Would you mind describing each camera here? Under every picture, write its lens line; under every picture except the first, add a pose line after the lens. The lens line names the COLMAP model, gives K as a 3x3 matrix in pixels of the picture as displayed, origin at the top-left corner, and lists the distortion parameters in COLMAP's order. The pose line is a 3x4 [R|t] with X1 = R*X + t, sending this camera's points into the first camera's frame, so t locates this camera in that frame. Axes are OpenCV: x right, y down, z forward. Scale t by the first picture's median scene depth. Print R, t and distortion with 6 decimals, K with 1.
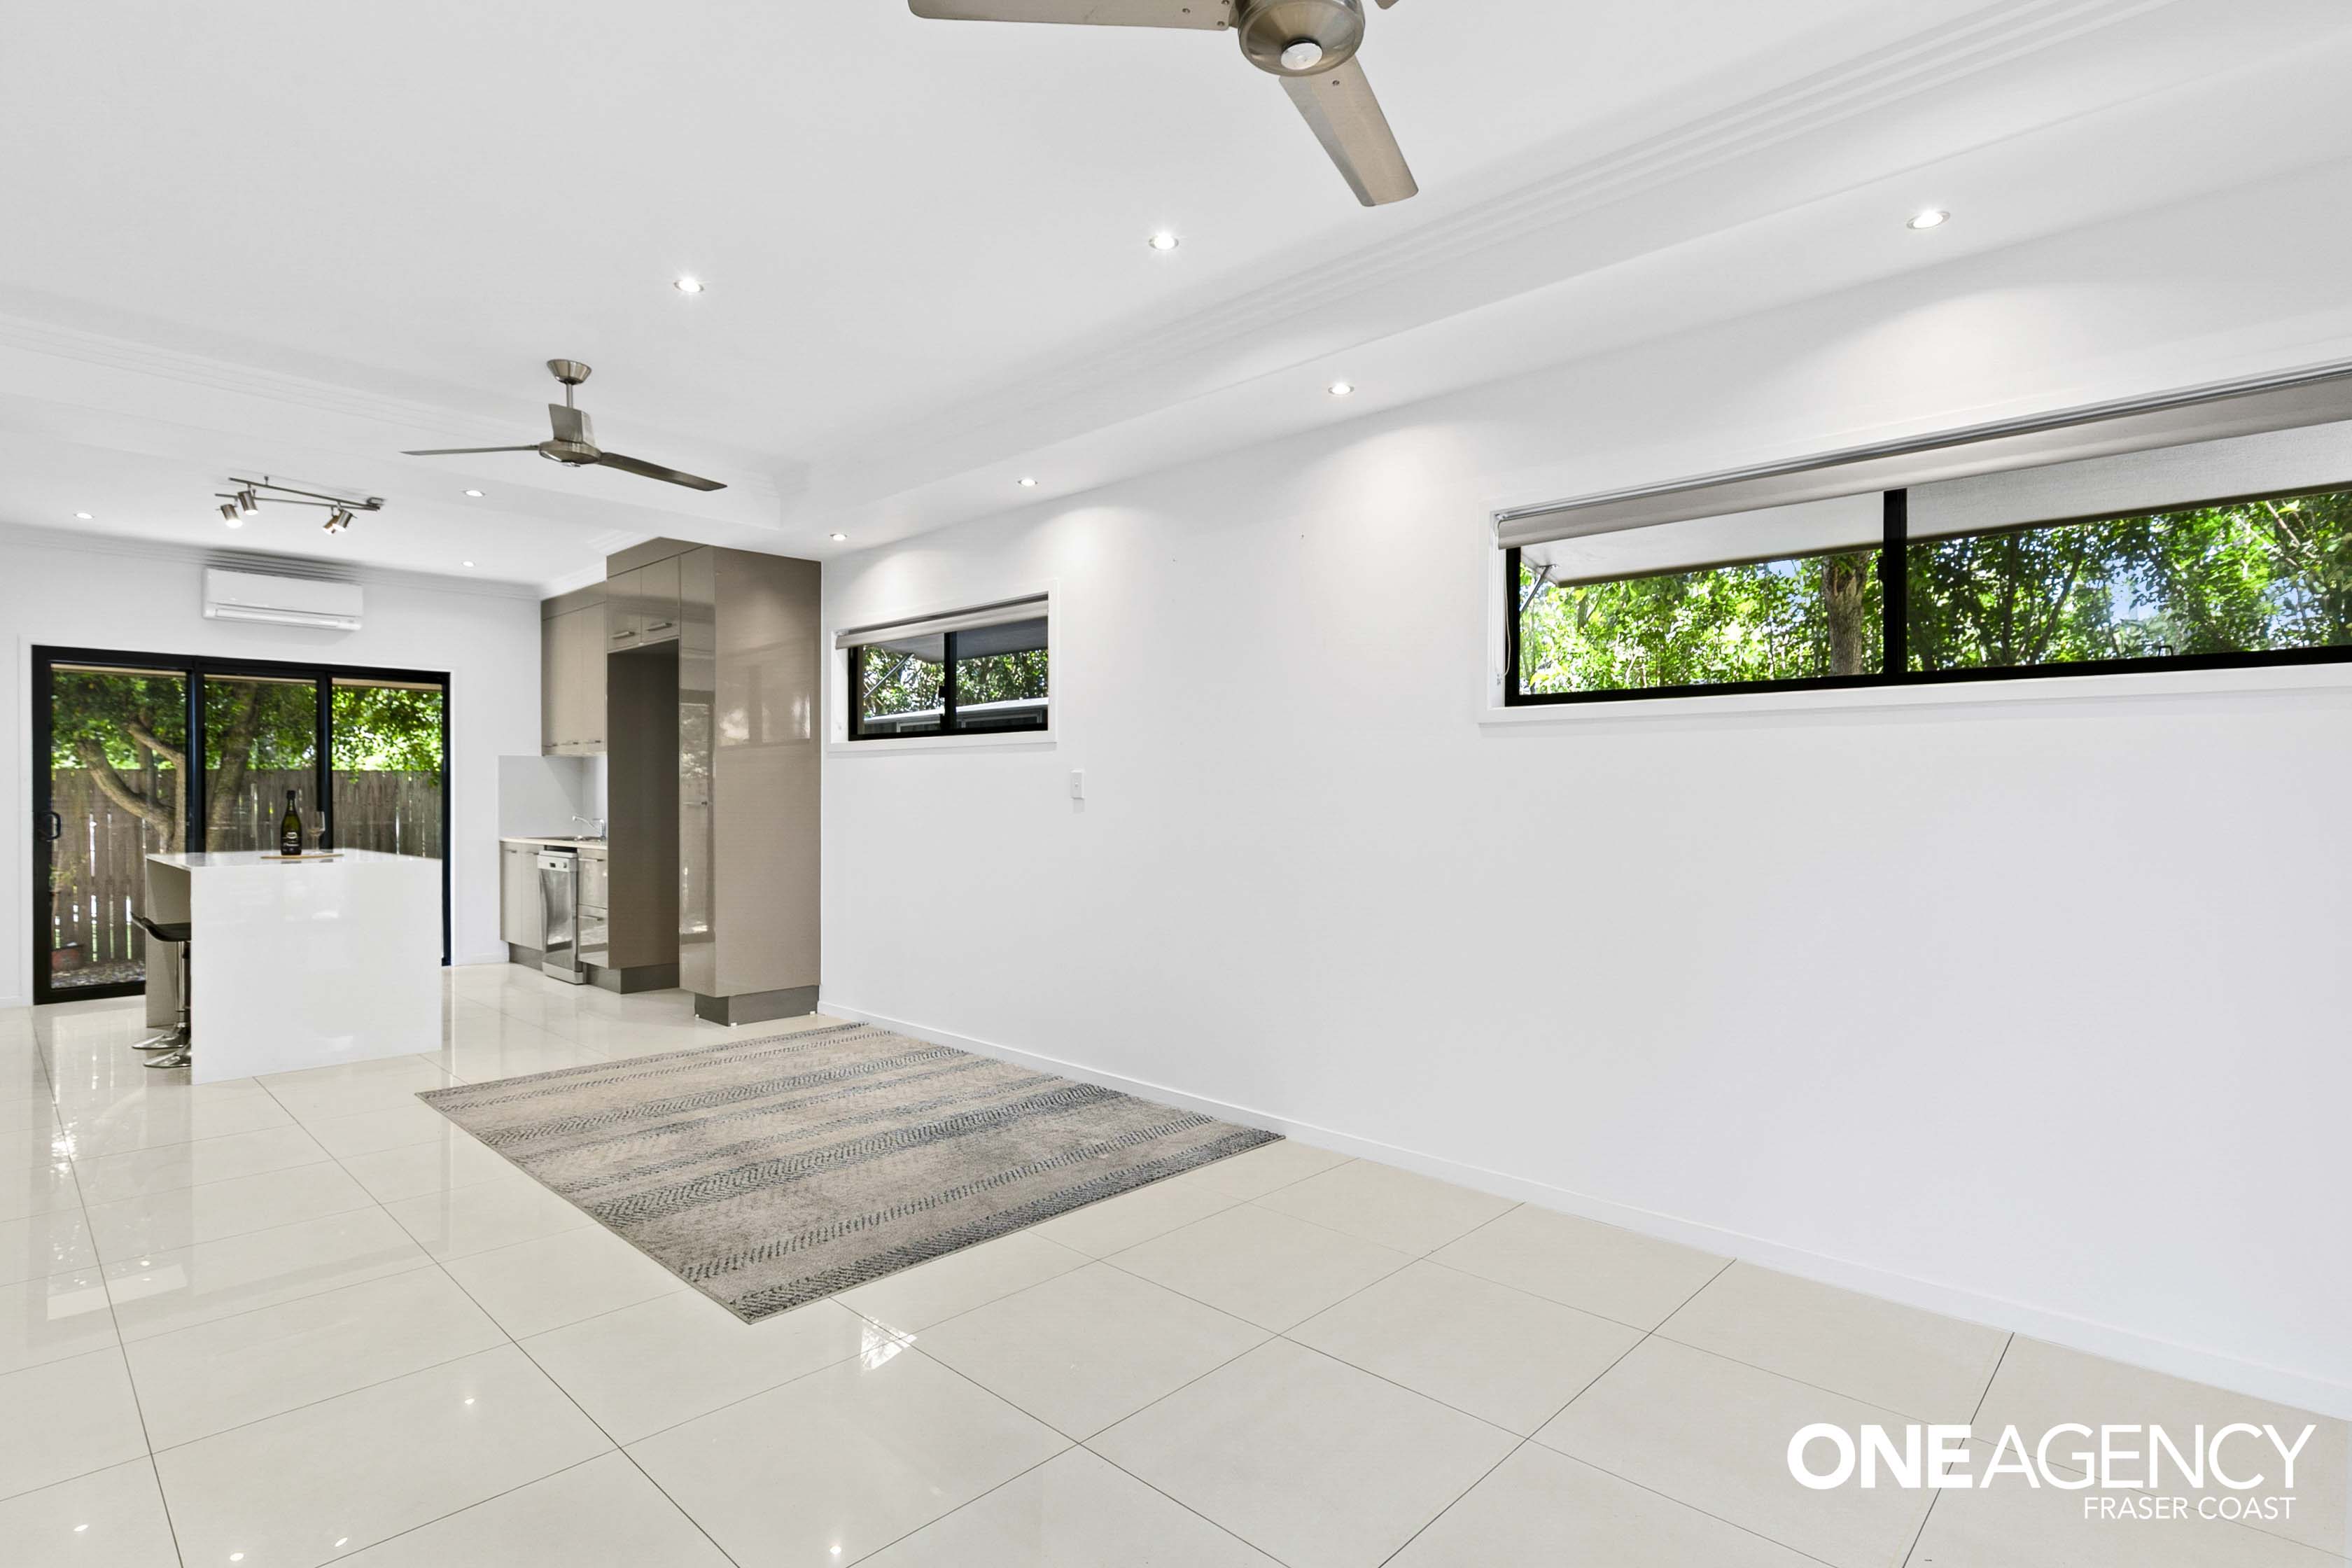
lens RADIAL K [[1142.1, 0, 1184.1], [0, 1142.1, 807.5], [0, 0, 1]] dist [0.001589, -0.000507]
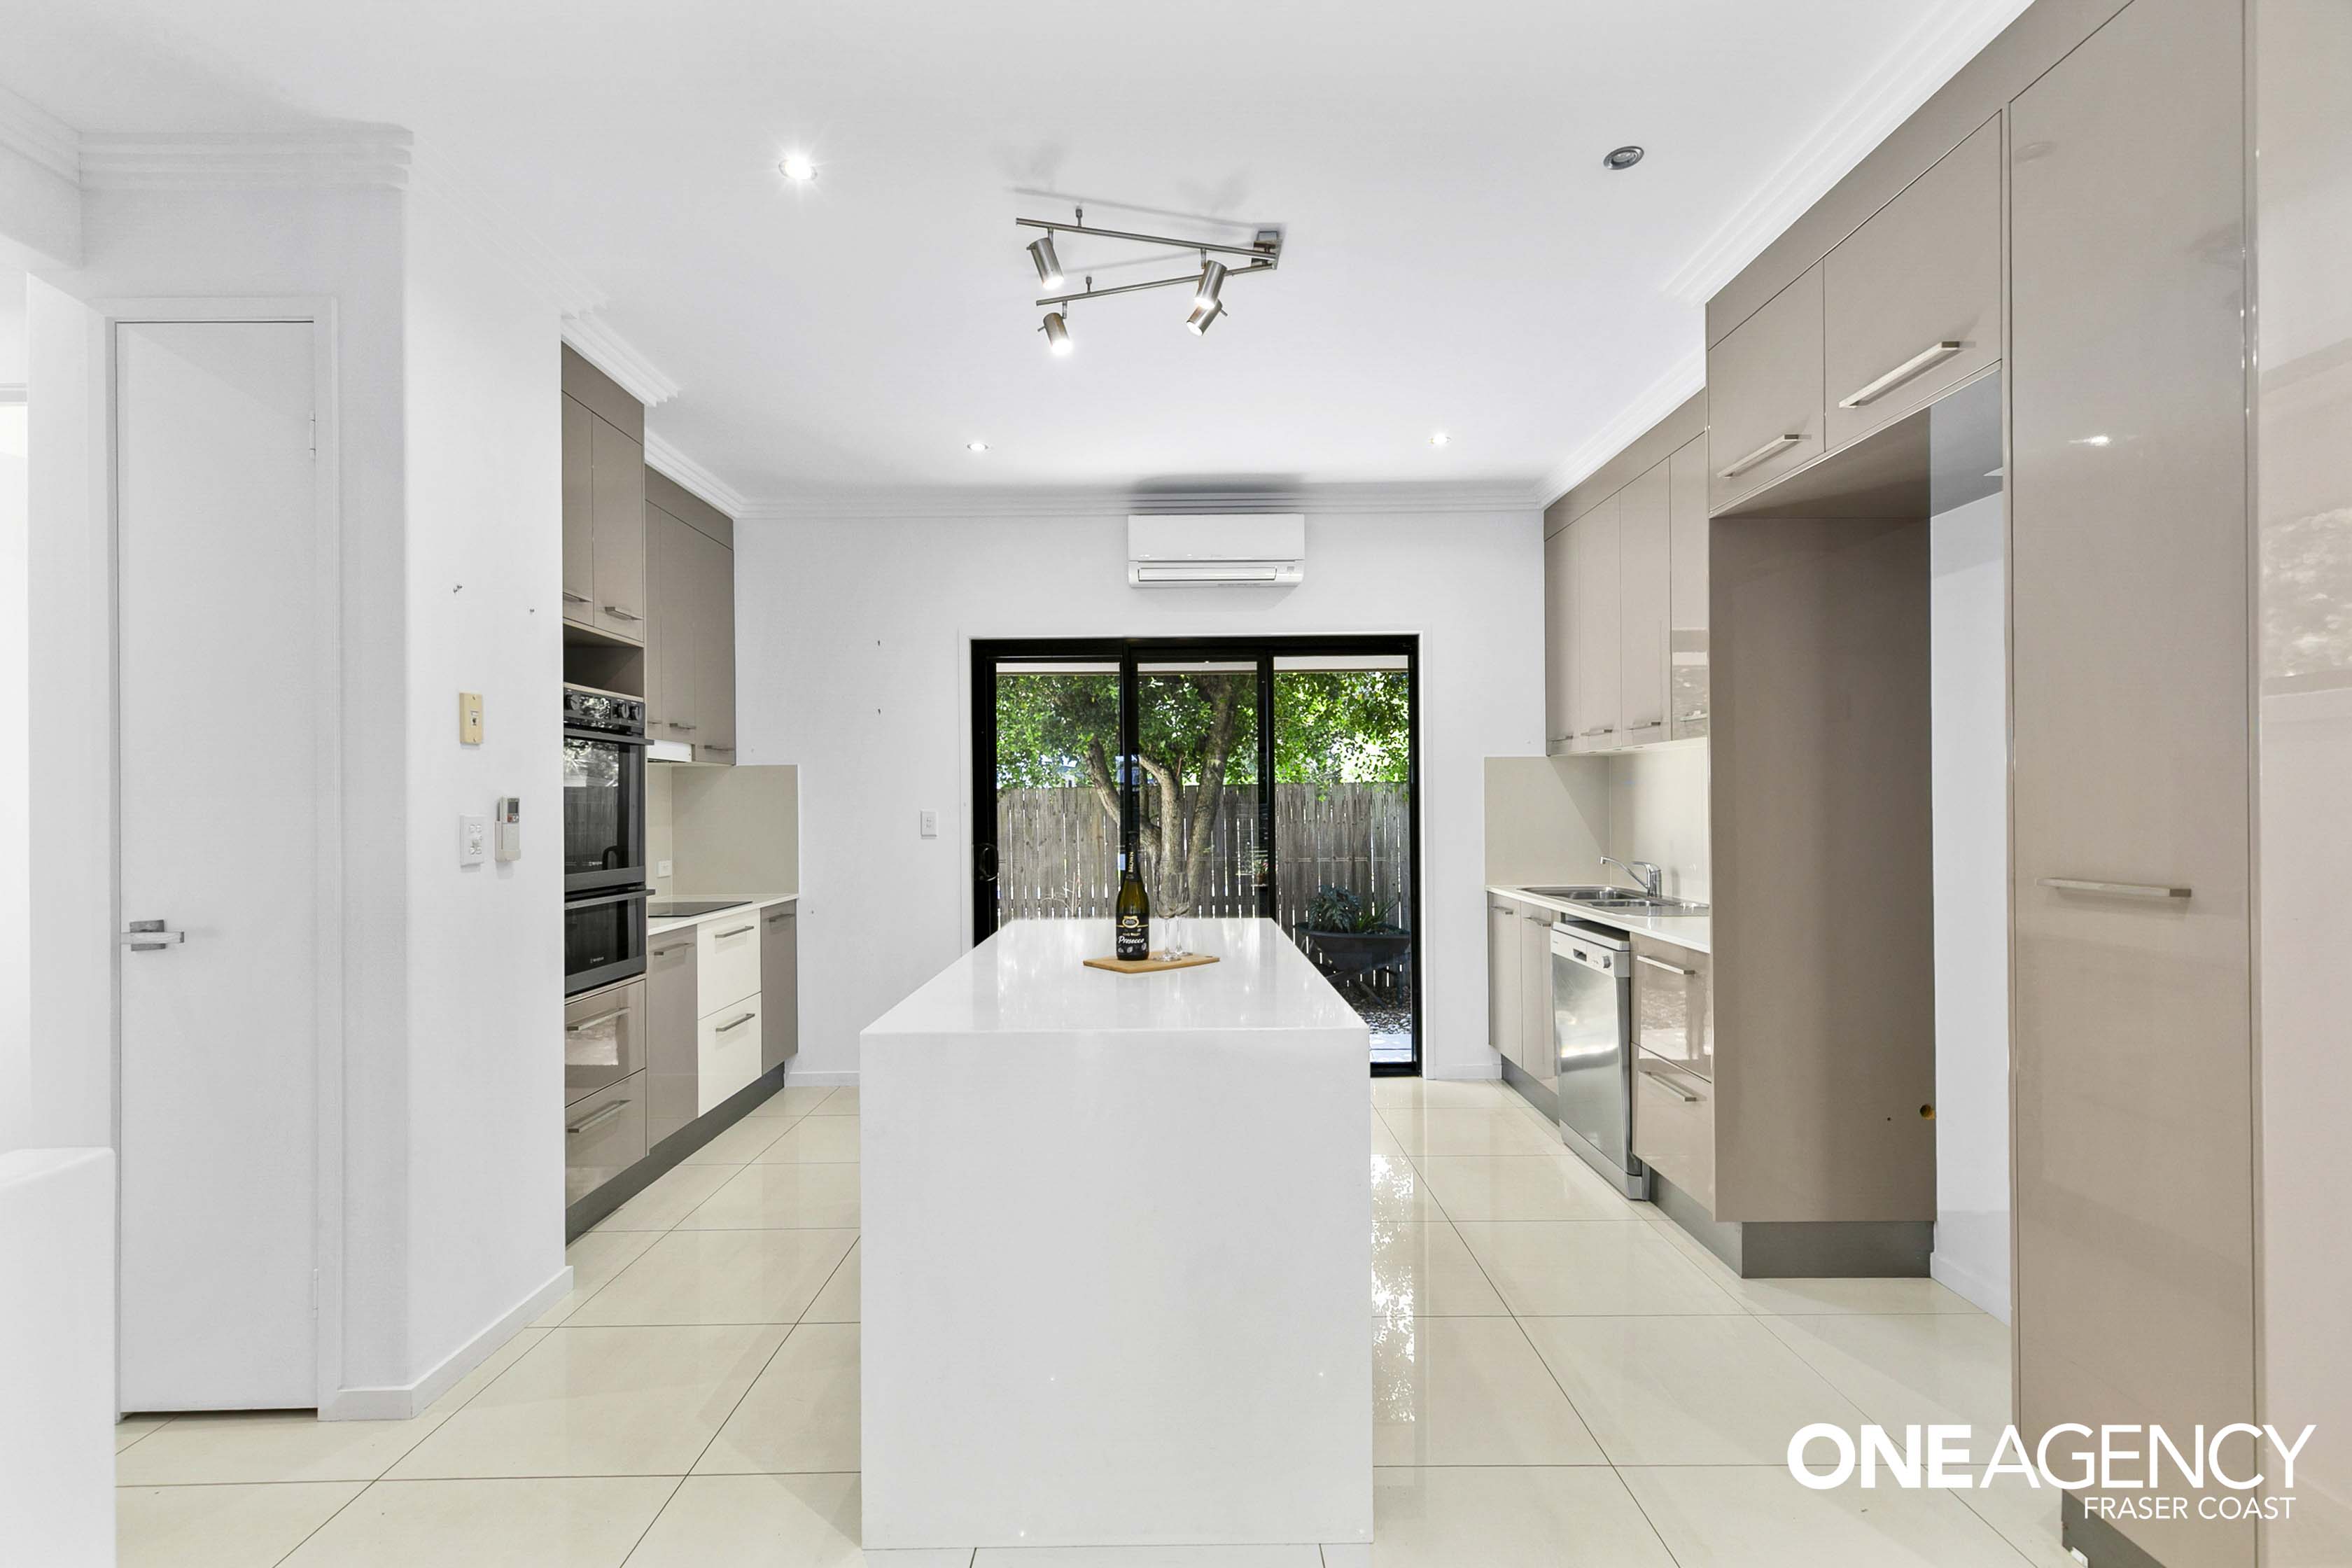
lens RADIAL K [[1065.9, 0, 1178.6], [0, 1065.9, 800.7], [0, 0, 1]] dist [0.001394, 0.000231]
pose [[0.690921, -0.008129, -0.722884, -0.316544], [0.005897, 0.999967, -0.005608, -0.020966], [0.722906, -0.000388, 0.690947, 0.511474]]
